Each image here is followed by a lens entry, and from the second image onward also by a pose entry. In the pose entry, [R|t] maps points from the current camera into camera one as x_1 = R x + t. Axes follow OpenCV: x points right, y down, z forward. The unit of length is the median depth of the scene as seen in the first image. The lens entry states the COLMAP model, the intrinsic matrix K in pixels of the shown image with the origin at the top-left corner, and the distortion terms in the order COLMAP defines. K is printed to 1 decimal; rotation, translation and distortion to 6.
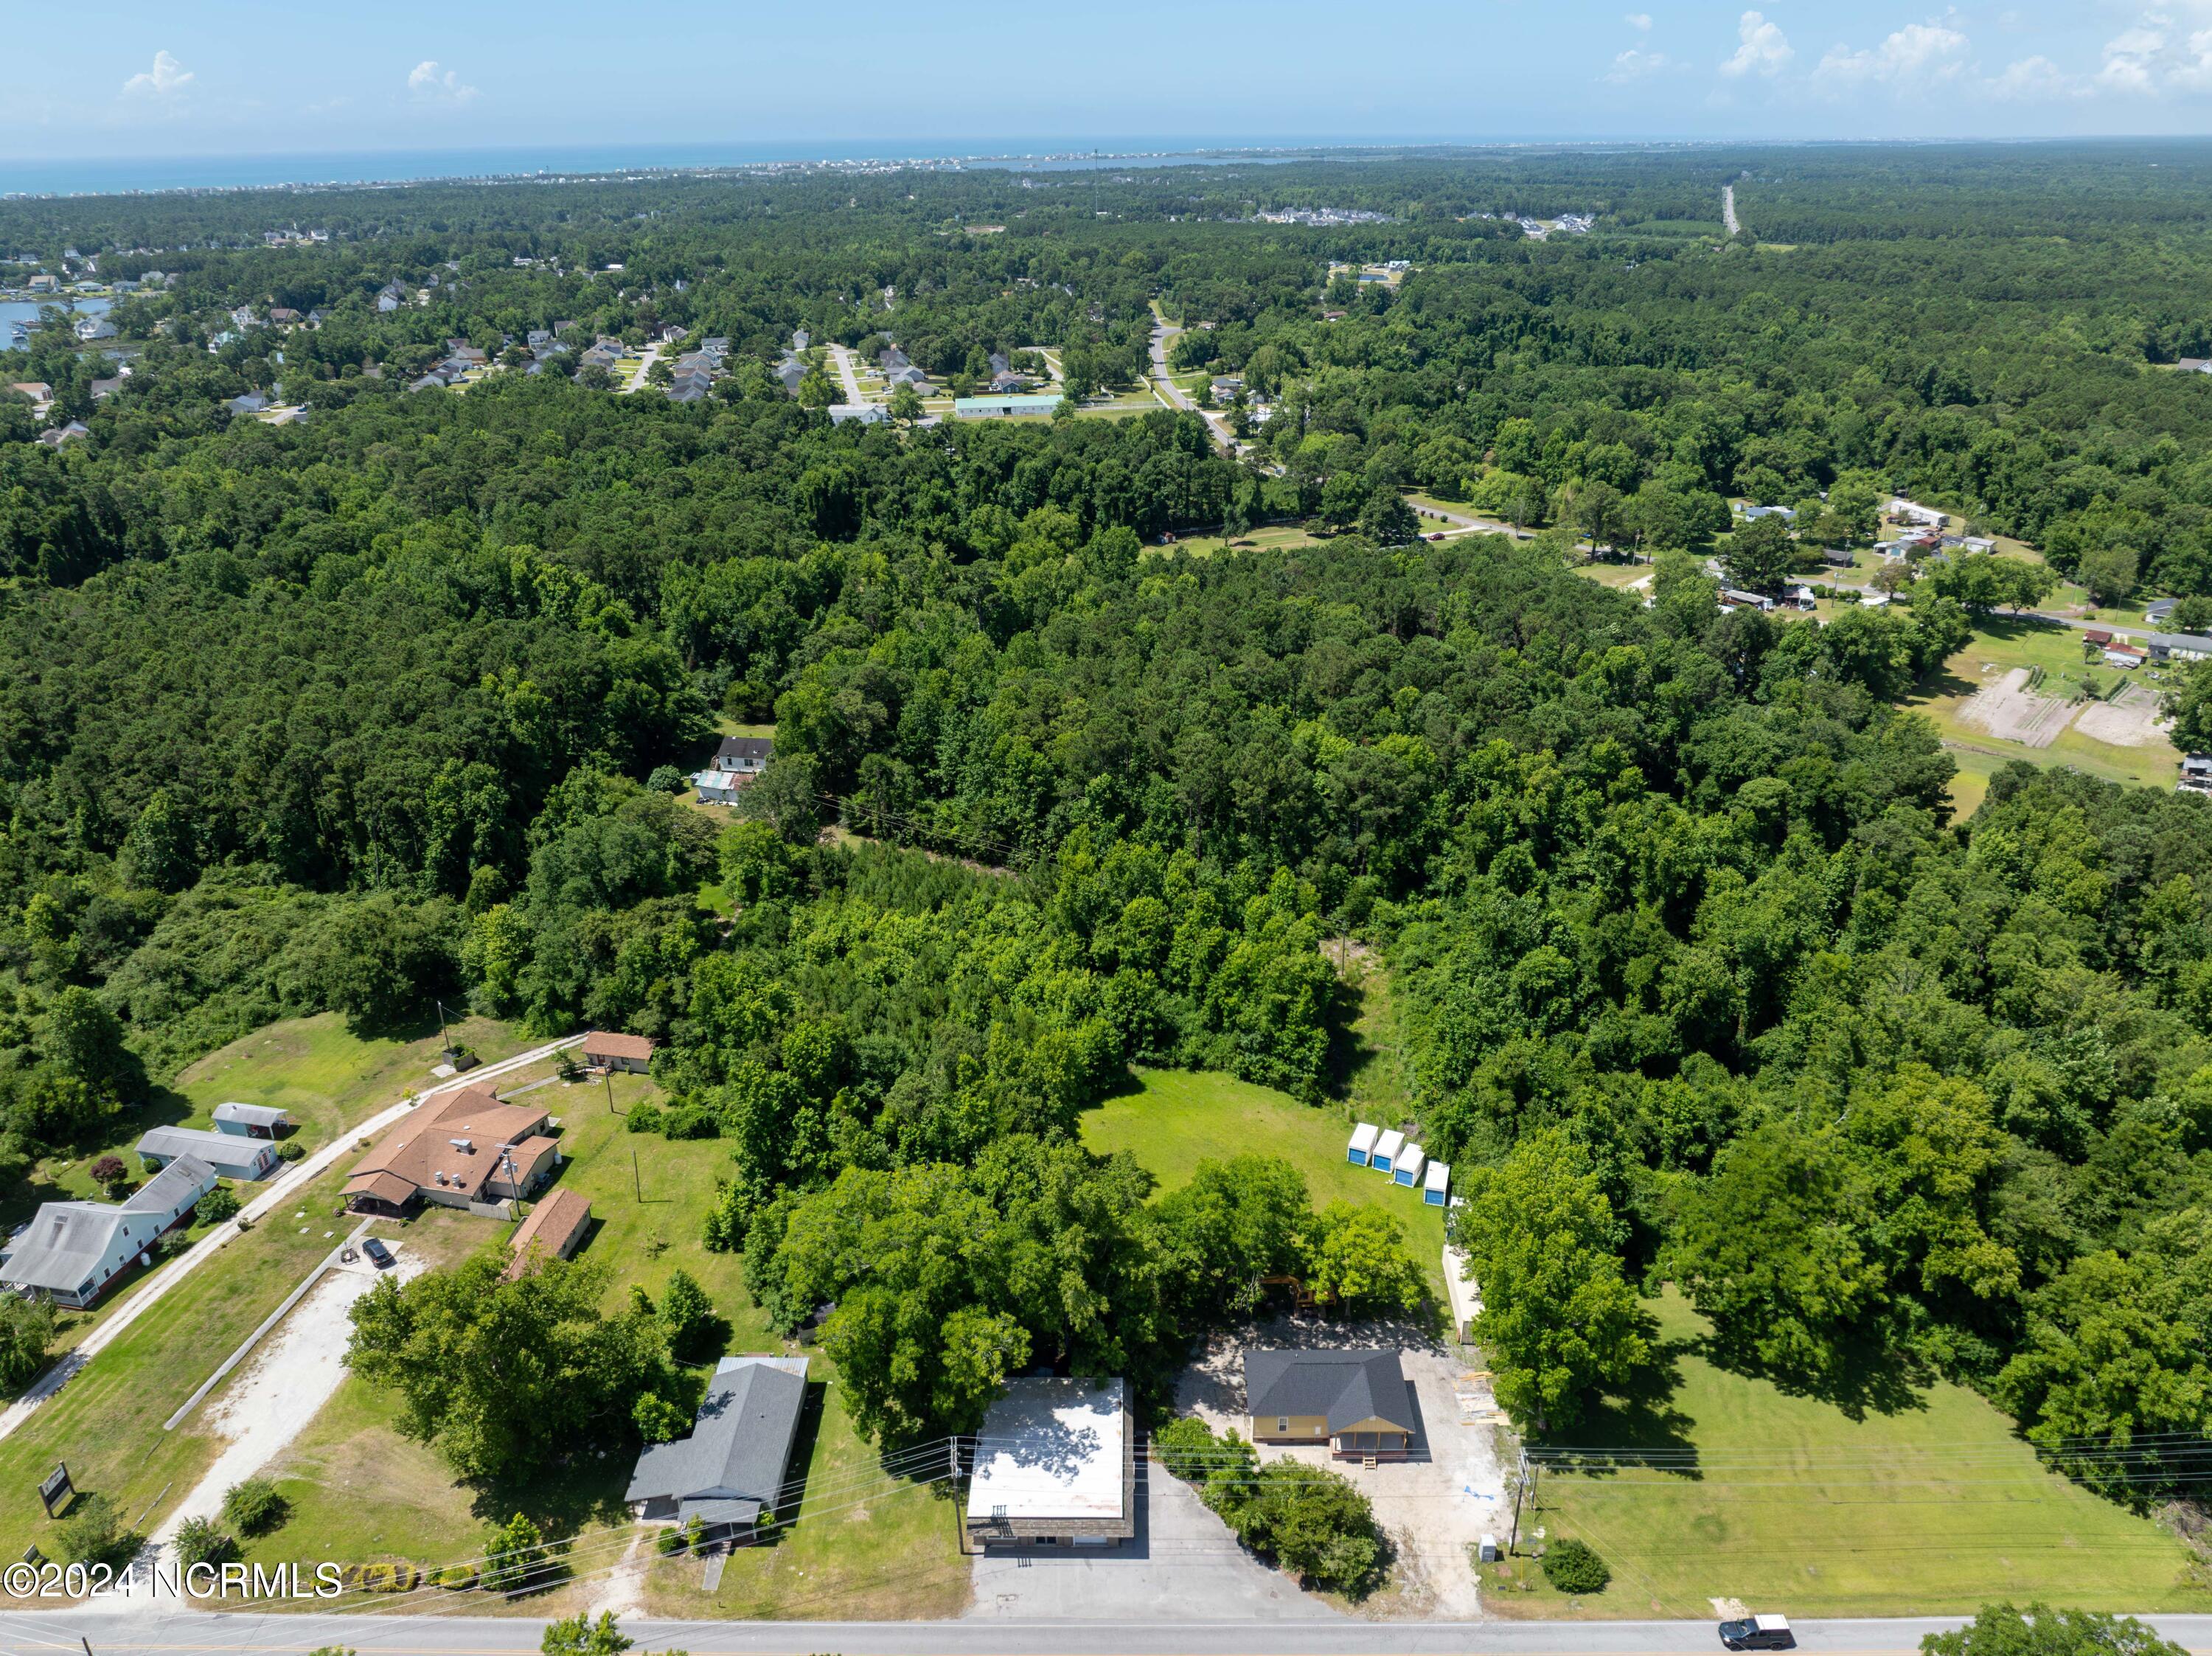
lens RADIAL K [[1562.8, 0, 1114.8], [0, 1562.8, 819.8], [0, 0, 1]] dist [-0.042160, 0.008275]
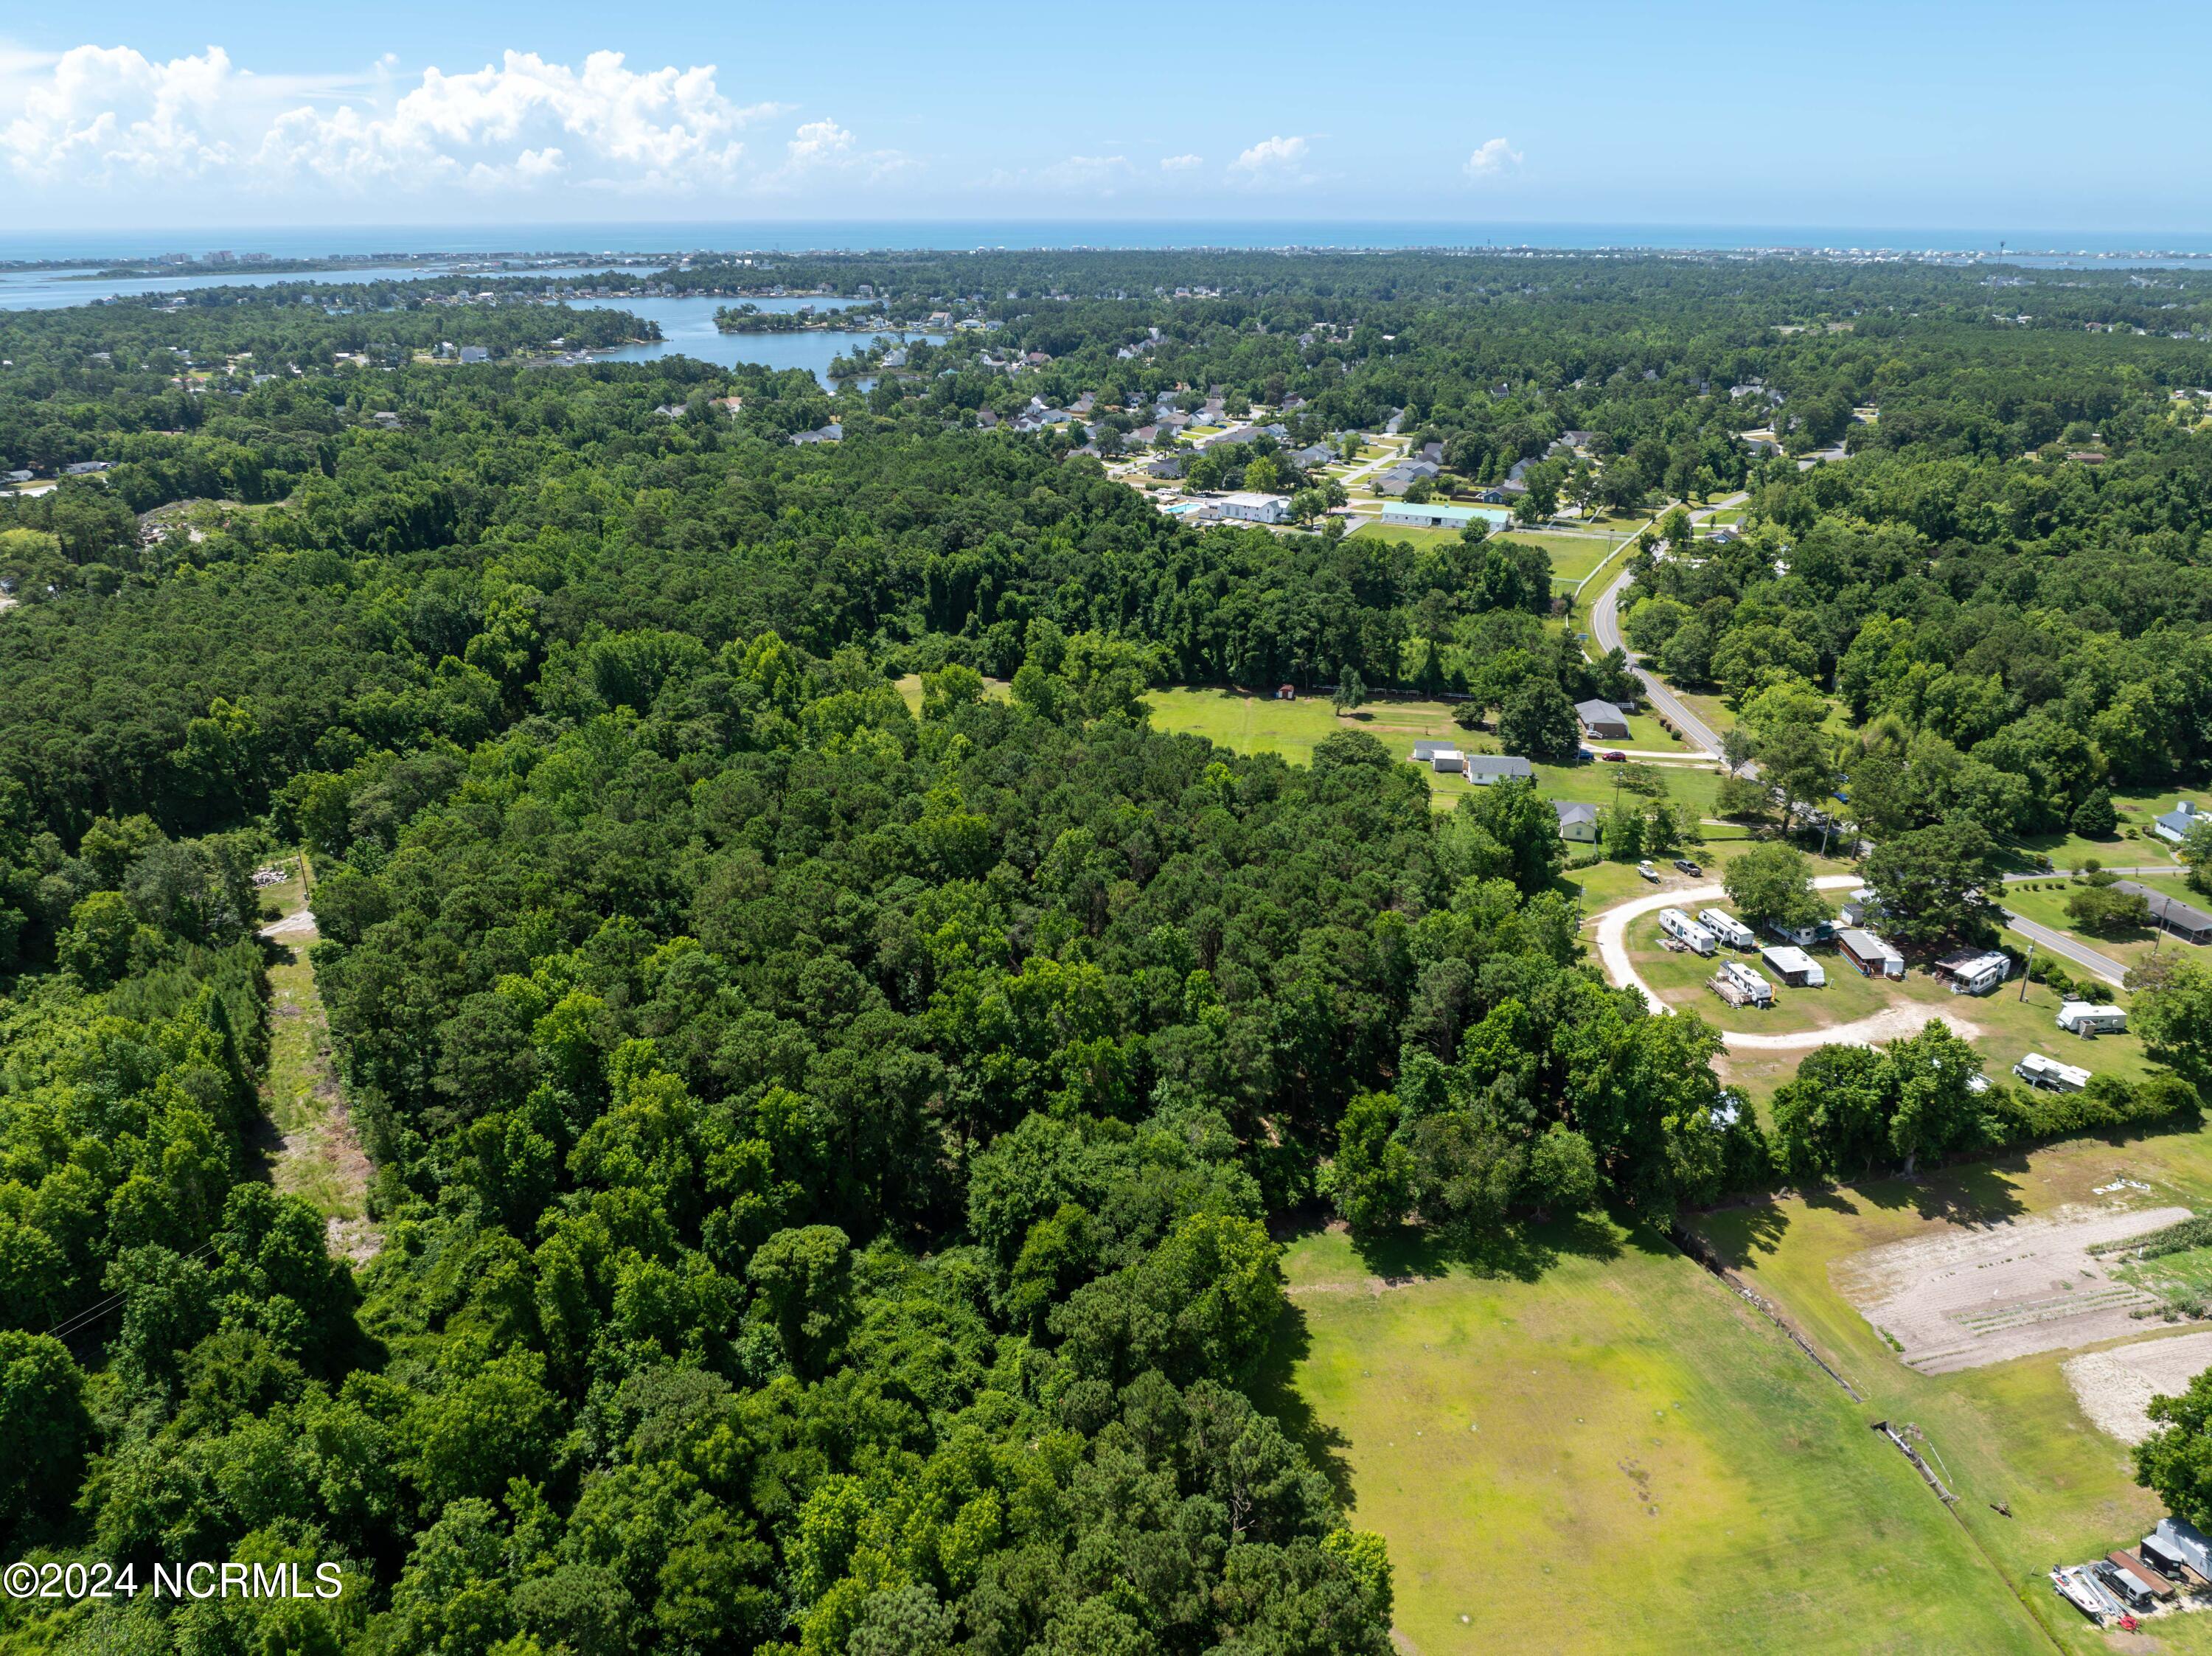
lens RADIAL K [[1562.8, 0, 1114.8], [0, 1562.8, 819.8], [0, 0, 1]] dist [-0.042160, 0.008275]
pose [[0.816841, 0.222158, -0.532368, 0.473066], [-0.245840, 0.968931, 0.027130, -0.133899], [0.521855, 0.108716, 0.846078, 0.309862]]
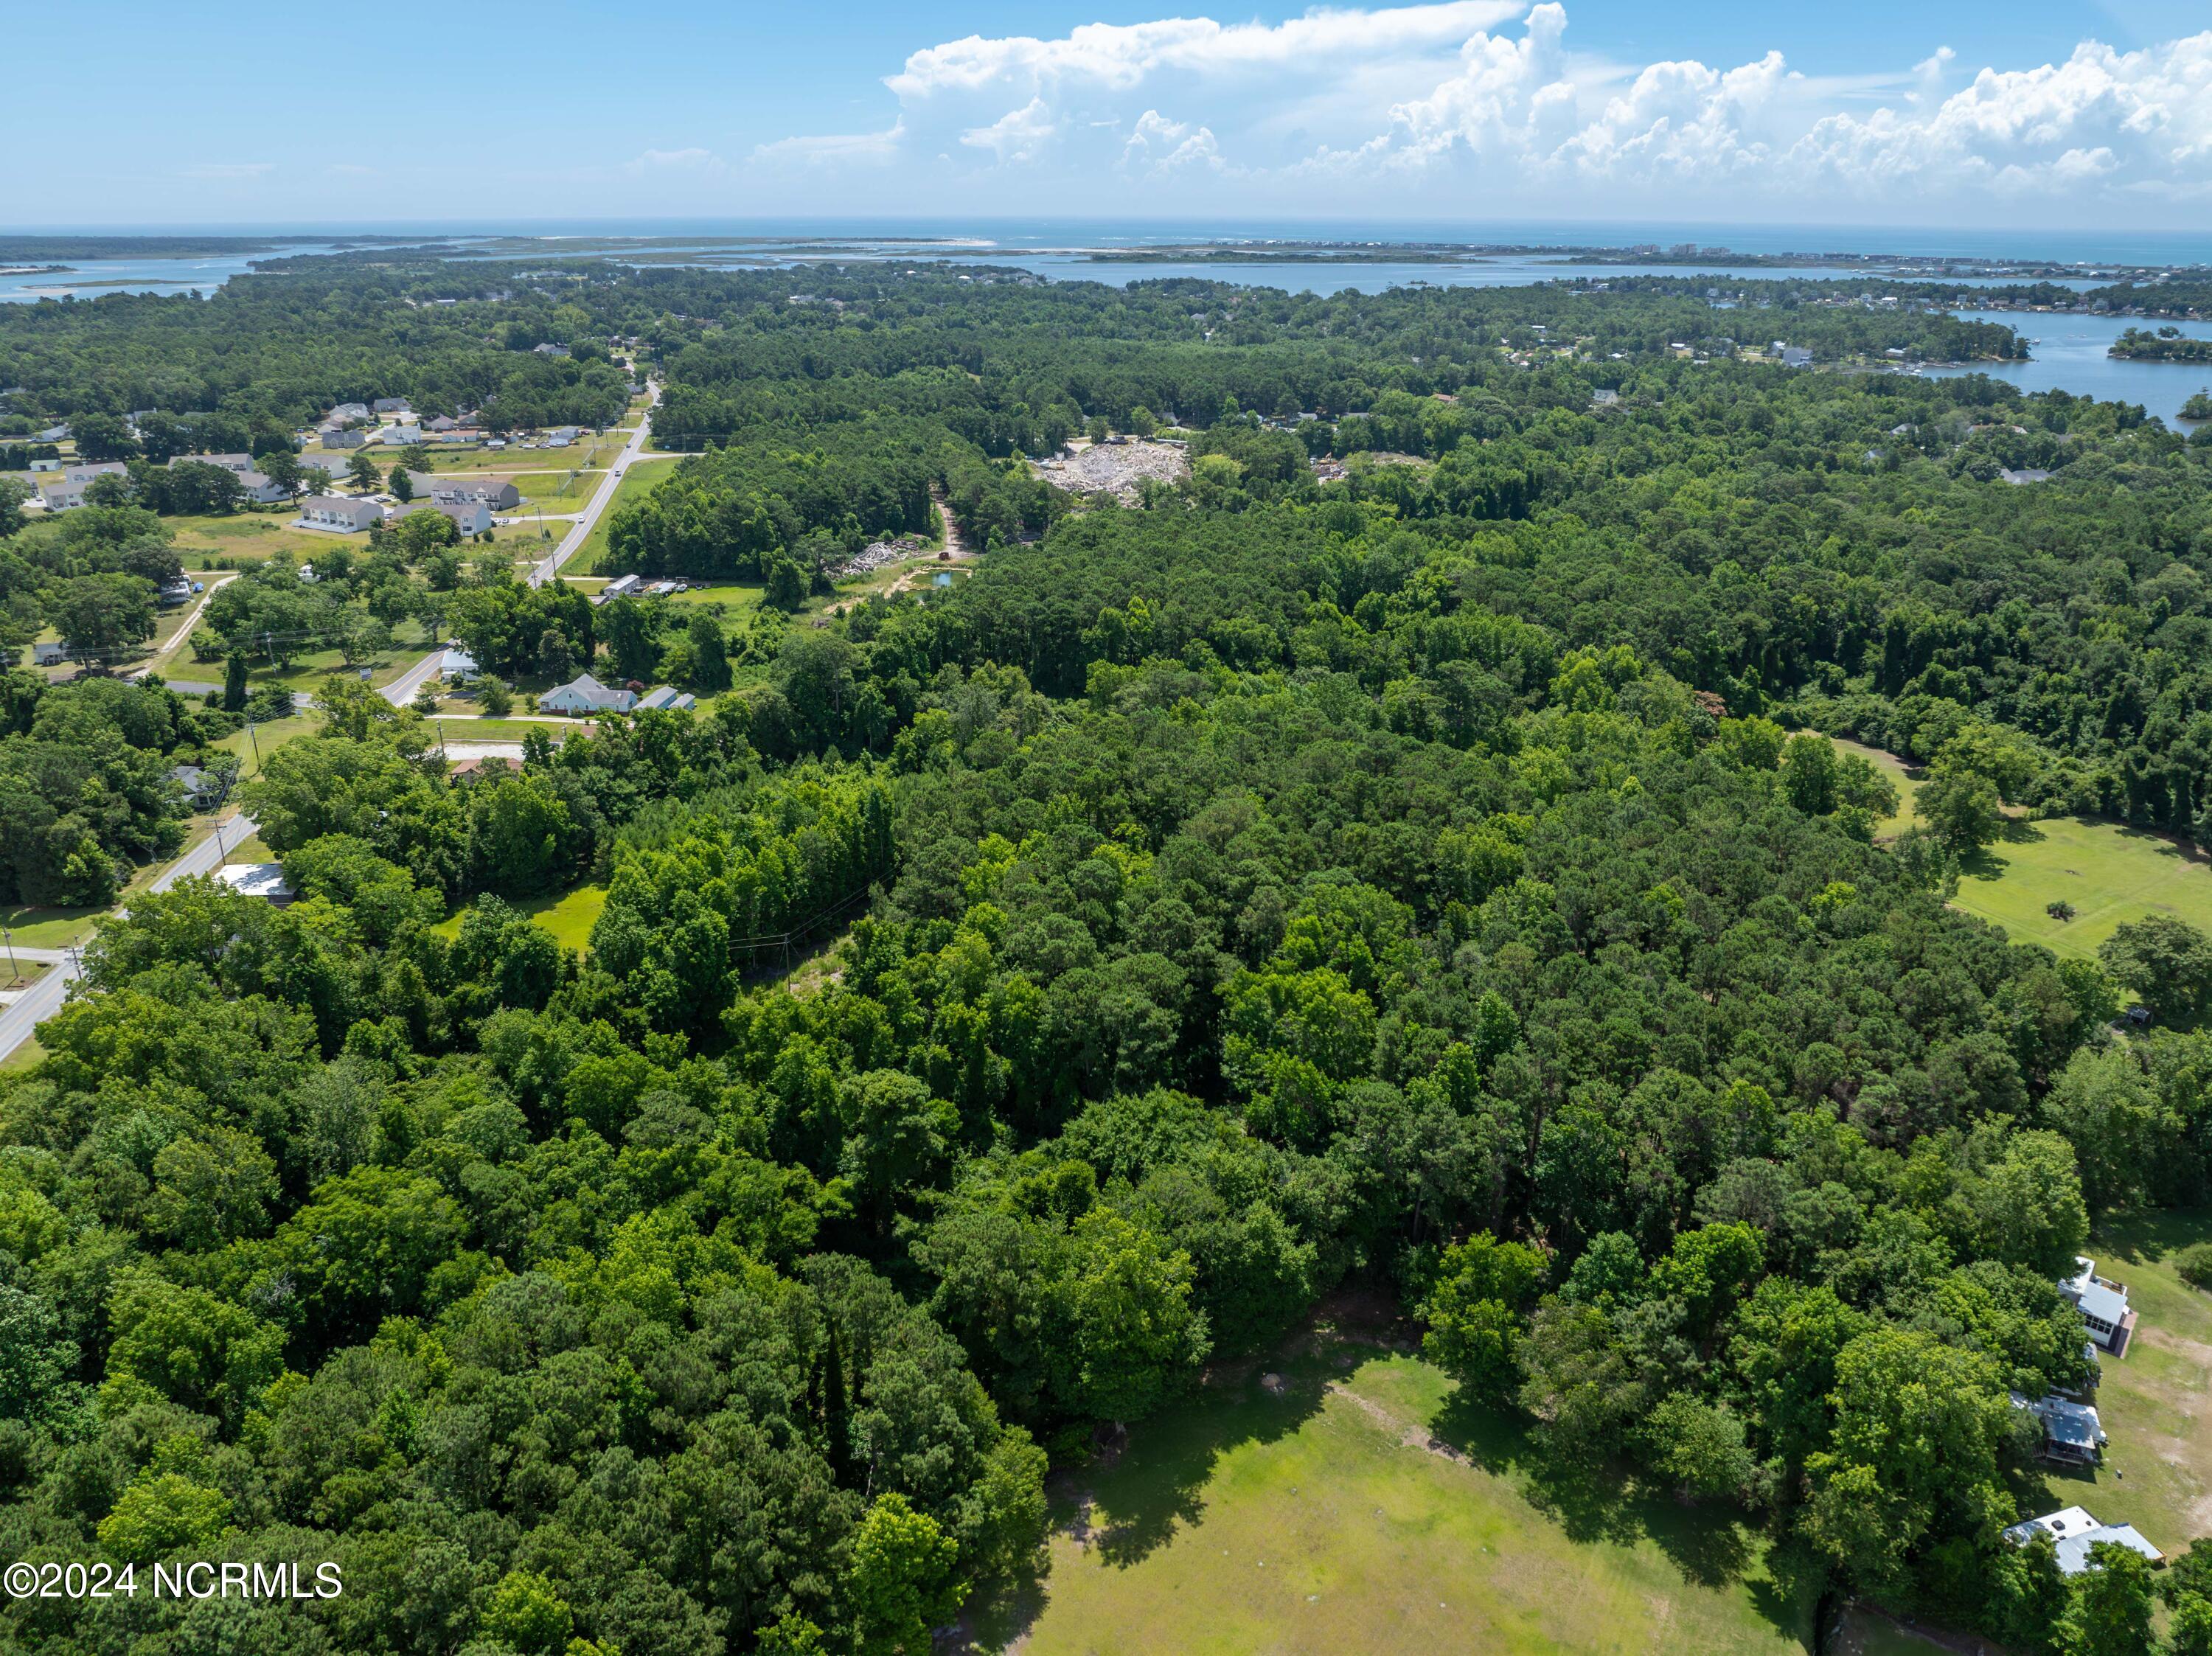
lens RADIAL K [[1562.2, 0, 1106.0], [0, 1562.2, 828.0], [0, 0, 1]] dist [-0.057213, 0.026489]
pose [[0.096476, 0.380746, -0.919633, 0.612172], [-0.409678, 0.857240, 0.311936, -0.227088], [0.907114, 0.346659, 0.238686, 0.513457]]
